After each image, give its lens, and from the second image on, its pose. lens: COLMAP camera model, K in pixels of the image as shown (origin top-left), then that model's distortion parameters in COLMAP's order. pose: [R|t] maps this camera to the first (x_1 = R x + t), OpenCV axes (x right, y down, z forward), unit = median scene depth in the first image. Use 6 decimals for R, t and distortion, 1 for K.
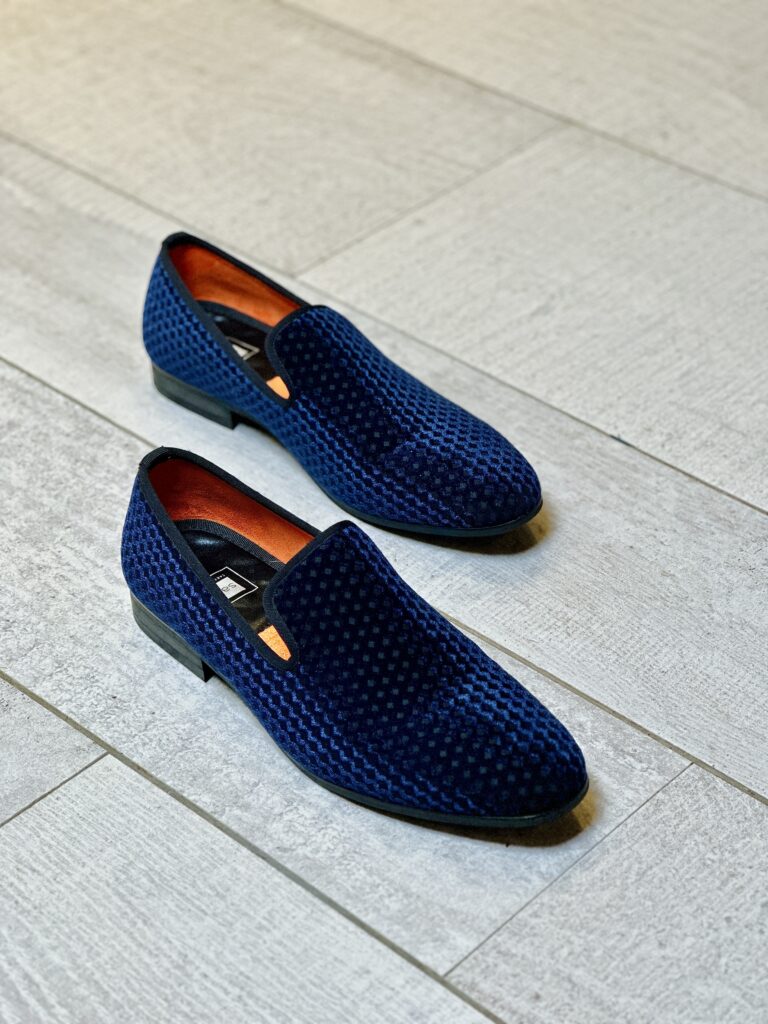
lens RADIAL K [[2306.6, 0, 383.0], [0, 2306.6, 512.0], [0, 0, 1]] dist [0.146509, 0.000000]
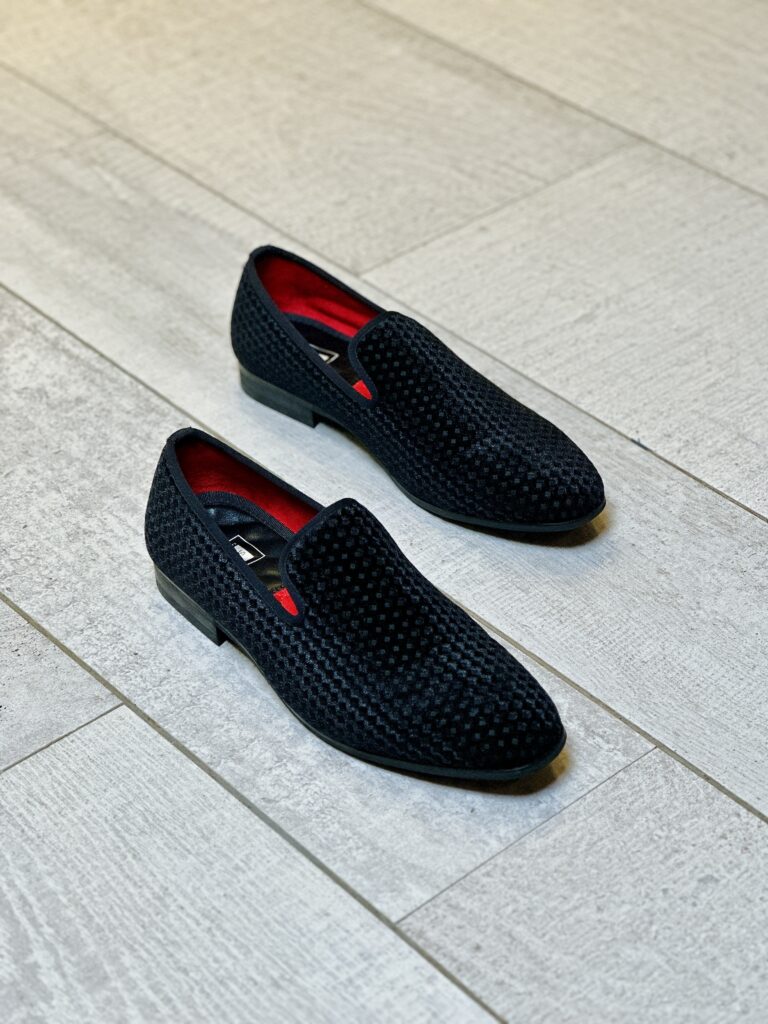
lens RADIAL K [[2306.6, 0, 385.1], [0, 2306.6, 511.9], [0, 0, 1]] dist [0.146509, 0.000000]
pose [[0.994507, 0.055703, -0.088622, 0.089039], [-0.055305, 0.998445, 0.006947, -0.001024], [0.088871, -0.002008, 0.996041, -0.074356]]
